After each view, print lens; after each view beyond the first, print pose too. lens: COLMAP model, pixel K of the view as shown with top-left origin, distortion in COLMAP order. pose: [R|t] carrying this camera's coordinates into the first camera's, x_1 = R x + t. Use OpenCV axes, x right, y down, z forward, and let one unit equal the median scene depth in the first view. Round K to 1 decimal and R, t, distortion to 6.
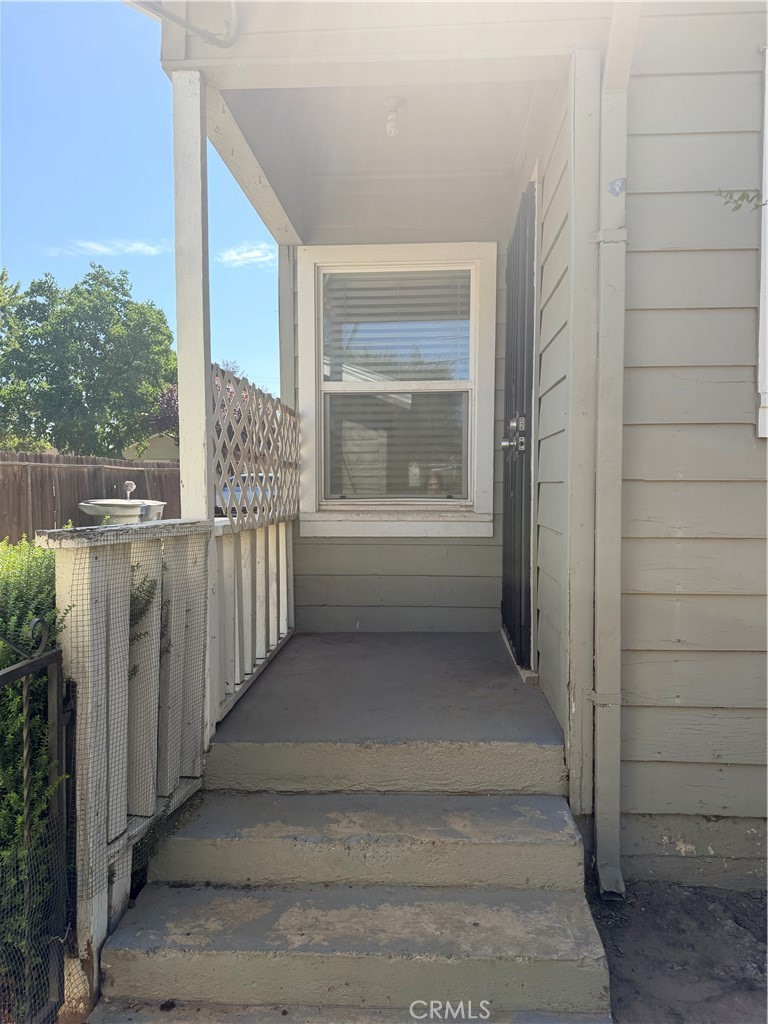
lens RADIAL K [[712.1, 0, 384.0], [0, 712.1, 511.9], [0, 0, 1]] dist [-0.030889, 0.000569]
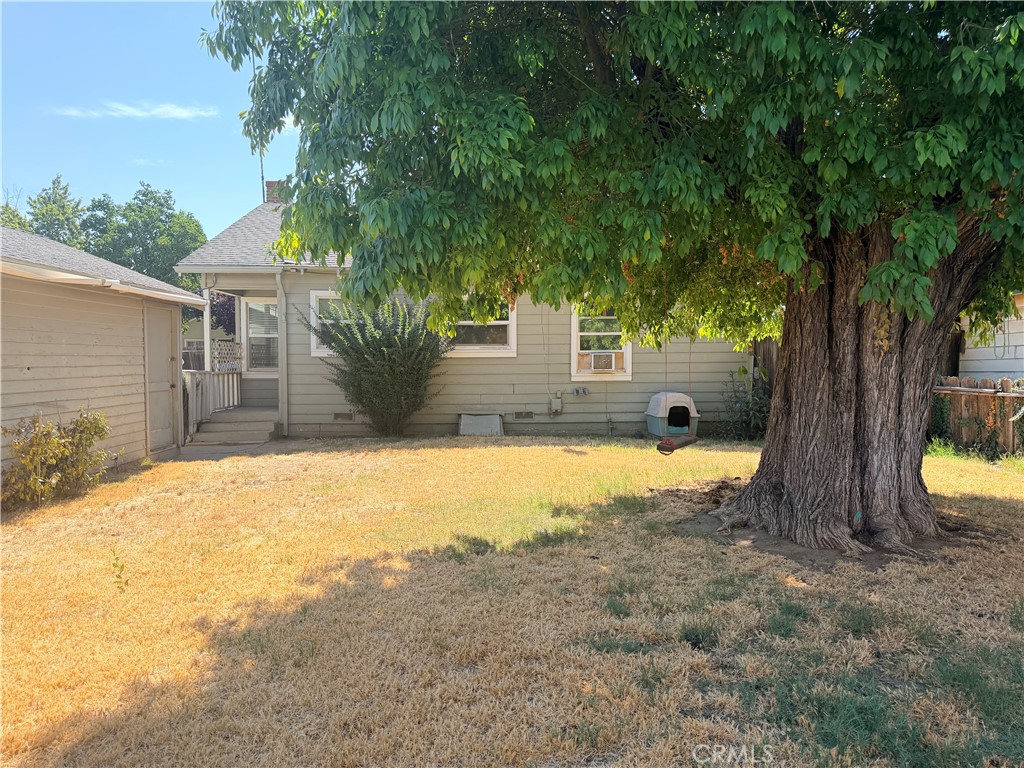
lens RADIAL K [[712.1, 0, 511.9], [0, 712.1, 383.8], [0, 0, 1]] dist [-0.030889, 0.000569]
pose [[0.993656, -0.003374, 0.112416, 0.104712], [0.003755, 0.999988, -0.003178, 0.009971], [-0.112404, 0.003580, 0.993656, -0.337788]]
